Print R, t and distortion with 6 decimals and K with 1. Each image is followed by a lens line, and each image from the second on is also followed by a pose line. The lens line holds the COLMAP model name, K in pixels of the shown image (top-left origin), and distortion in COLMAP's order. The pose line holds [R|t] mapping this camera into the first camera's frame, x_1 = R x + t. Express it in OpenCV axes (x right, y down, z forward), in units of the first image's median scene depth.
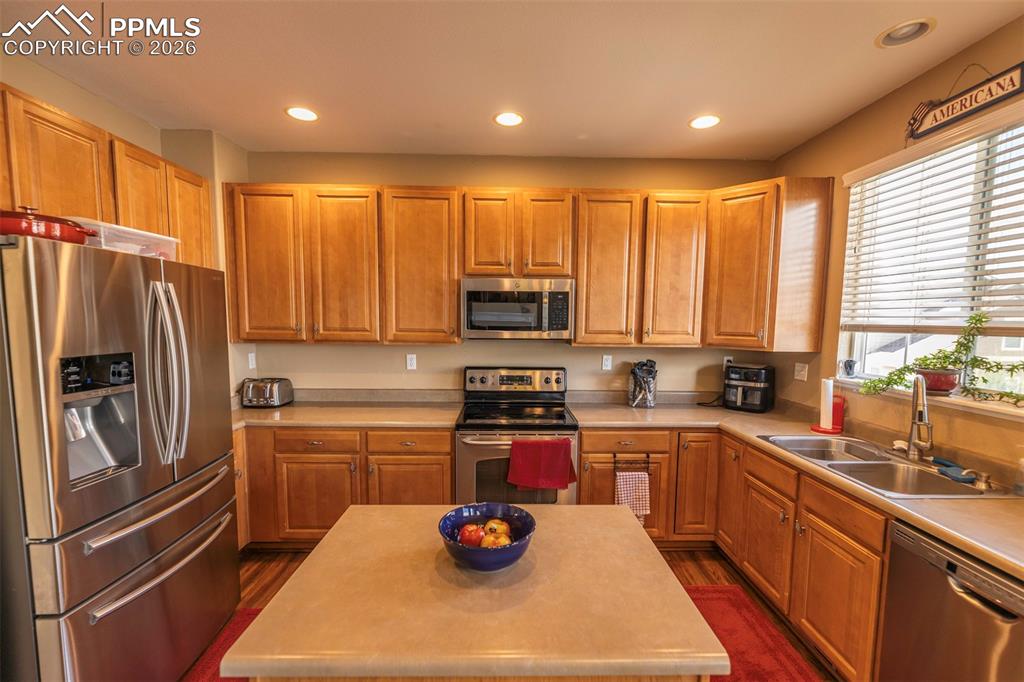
lens RADIAL K [[433.3, 0, 515.7], [0, 433.3, 357.2], [0, 0, 1]] dist [0.000084, -0.000040]
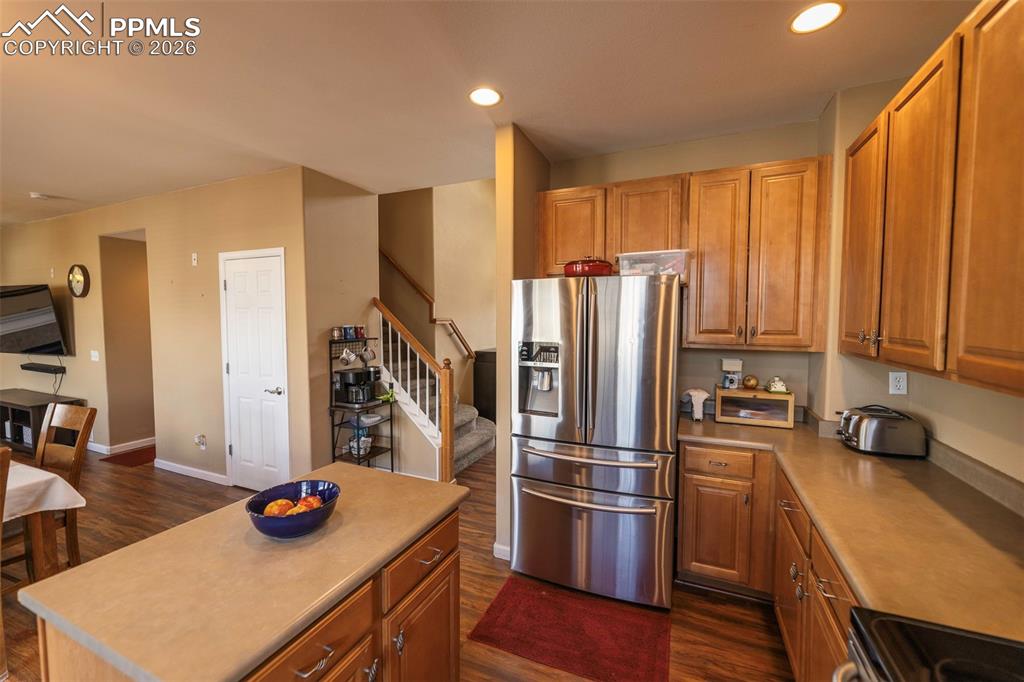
lens RADIAL K [[410.0, 0, 511.7], [0, 410.0, 338.7], [0, 0, 1]] dist [-0.000051, -0.000286]
pose [[-0.426242, 0.036521, -0.903872, 0.261154], [-0.085621, 0.993070, 0.080501, -0.067891], [0.900548, 0.111704, -0.420161, 0.772612]]
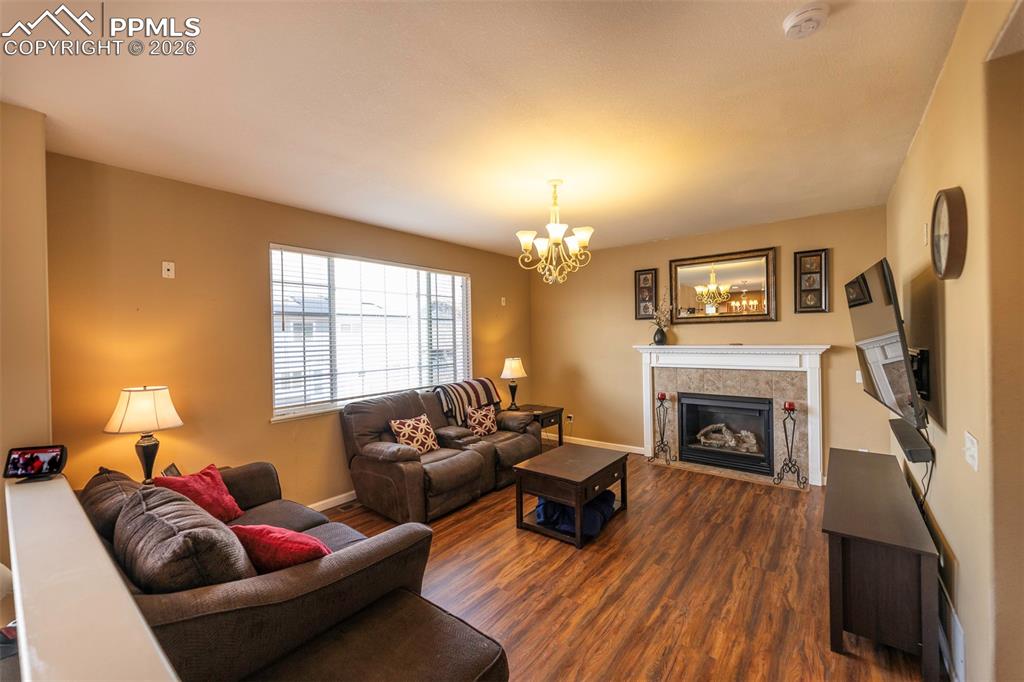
lens RADIAL K [[410.0, 0, 511.7], [0, 410.0, 338.7], [0, 0, 1]] dist [-0.000051, -0.000286]
pose [[-0.767437, 0.001186, 0.641123, -0.364099], [0.067437, 0.994600, 0.078883, 0.042262], [-0.637568, 0.103774, -0.763373, -0.576290]]
